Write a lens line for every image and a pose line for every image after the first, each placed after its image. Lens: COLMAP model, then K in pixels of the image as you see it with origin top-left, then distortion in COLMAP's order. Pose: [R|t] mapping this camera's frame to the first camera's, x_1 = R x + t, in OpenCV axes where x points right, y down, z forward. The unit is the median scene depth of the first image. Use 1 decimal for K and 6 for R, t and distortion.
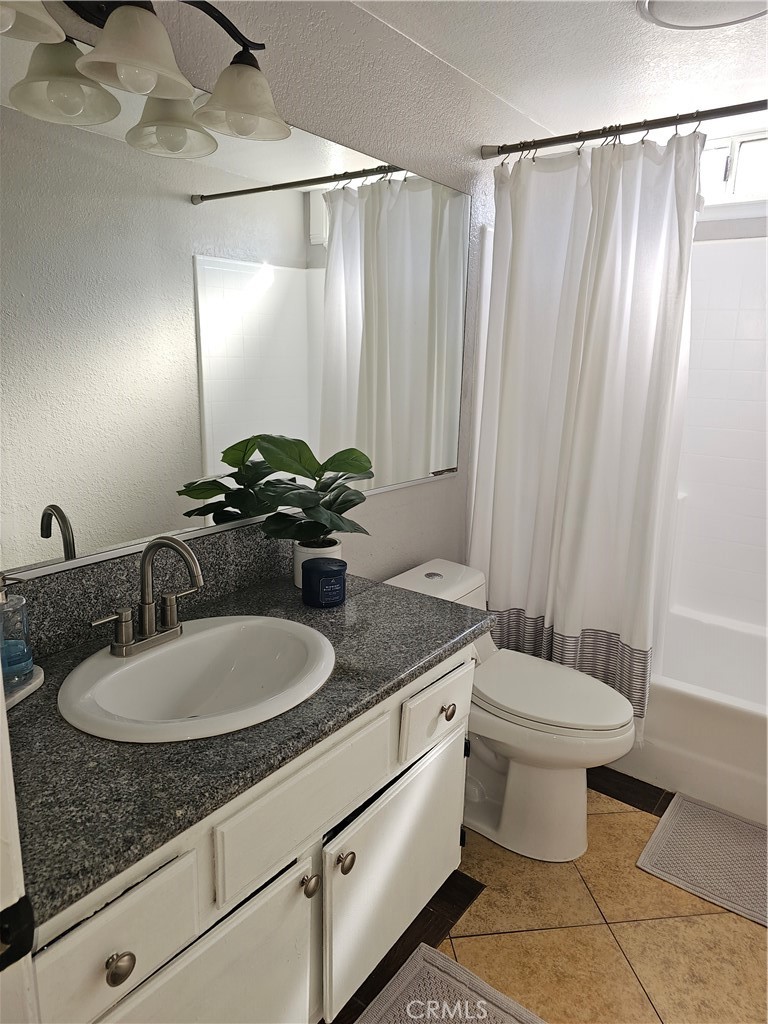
lens RADIAL K [[687.7, 0, 384.0], [0, 687.7, 512.0], [0, 0, 1]] dist [0.049901, -0.049748]
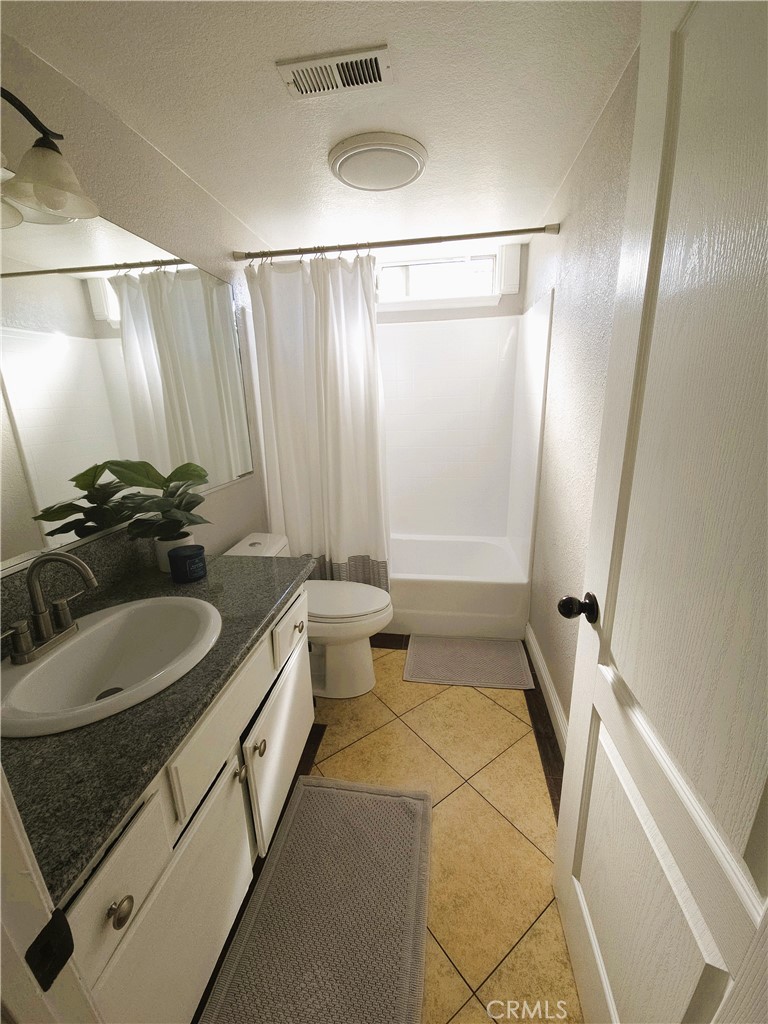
lens RADIAL K [[414.8, 0, 380.5], [0, 414.8, 516.0], [0, 0, 1]] dist [0.012612, -0.009700]
pose [[0.877518, -0.174194, 0.446786, -0.096316], [0.154960, 0.984711, 0.079570, 0.003638], [-0.453816, -0.000590, 0.891095, 0.089738]]
